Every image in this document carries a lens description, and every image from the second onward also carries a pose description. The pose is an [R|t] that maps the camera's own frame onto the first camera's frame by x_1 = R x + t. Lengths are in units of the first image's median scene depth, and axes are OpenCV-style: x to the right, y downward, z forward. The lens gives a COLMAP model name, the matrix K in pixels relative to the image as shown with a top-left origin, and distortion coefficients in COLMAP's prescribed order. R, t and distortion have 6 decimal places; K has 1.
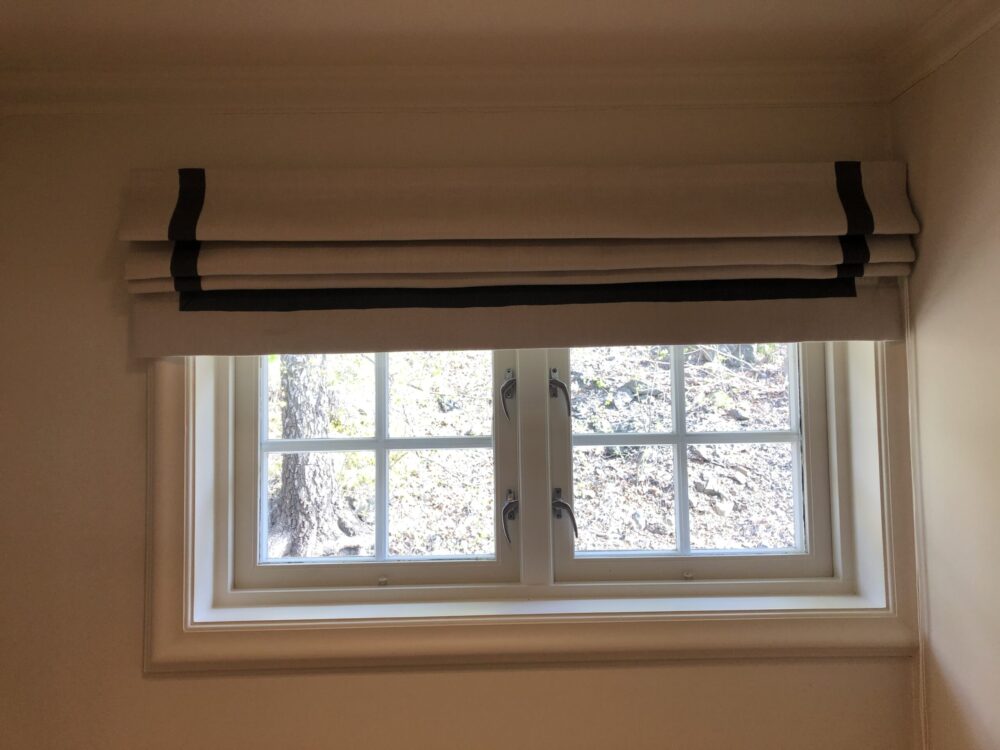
lens RADIAL K [[809.0, 0, 496.8], [0, 809.0, 371.9], [0, 0, 1]] dist [0.016518, 0.006129]
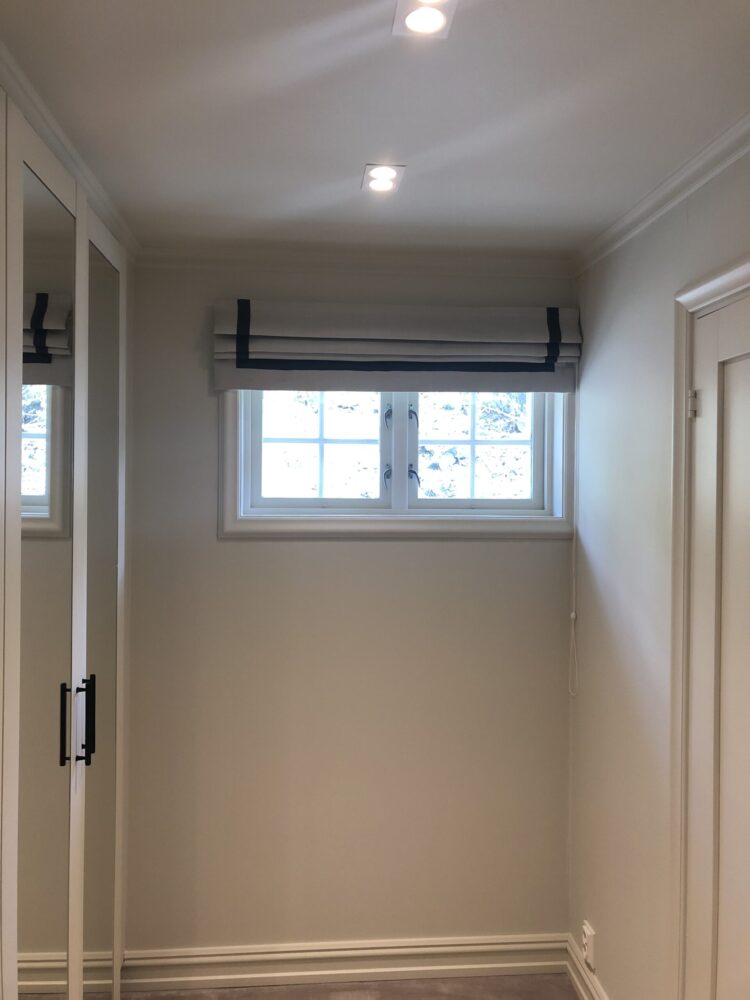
lens RADIAL K [[809.0, 0, 376.2], [0, 809.0, 500.8], [0, 0, 1]] dist [0.016518, 0.006129]
pose [[0.997468, 0.021614, 0.067757, -0.162290], [-0.025899, 0.997676, 0.063019, 0.124306], [-0.066238, -0.064614, 0.995710, -1.116441]]
